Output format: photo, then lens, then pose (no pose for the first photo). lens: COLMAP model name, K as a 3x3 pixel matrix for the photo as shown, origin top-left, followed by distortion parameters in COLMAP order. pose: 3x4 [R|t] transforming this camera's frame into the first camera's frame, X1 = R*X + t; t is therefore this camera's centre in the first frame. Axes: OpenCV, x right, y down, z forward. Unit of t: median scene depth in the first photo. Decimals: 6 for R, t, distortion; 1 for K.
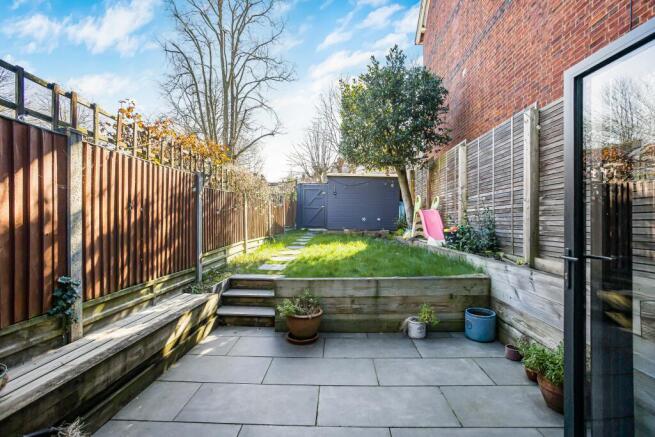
lens RADIAL K [[304.7, 0, 329.0], [0, 304.7, 220.7], [0, 0, 1]] dist [-0.014550, 0.000411]
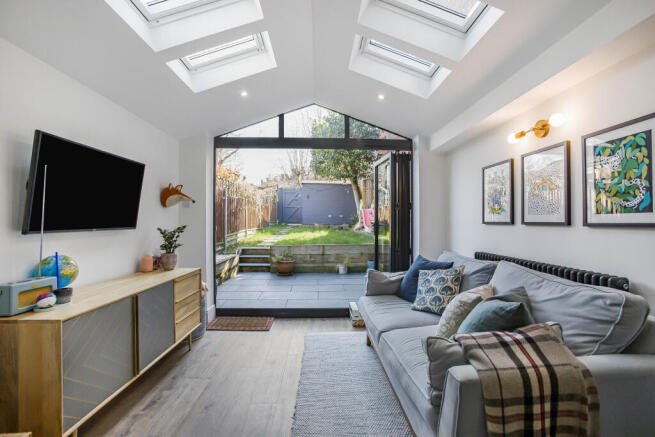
lens RADIAL K [[304.7, 0, 324.6], [0, 304.7, 218.5], [0, 0, 1]] dist [-0.014550, 0.000411]
pose [[0.998562, -0.002349, 0.053552, 0.043118], [0.002441, 0.999996, -0.001652, 0.017352], [-0.053548, 0.001780, 0.998564, -0.654059]]
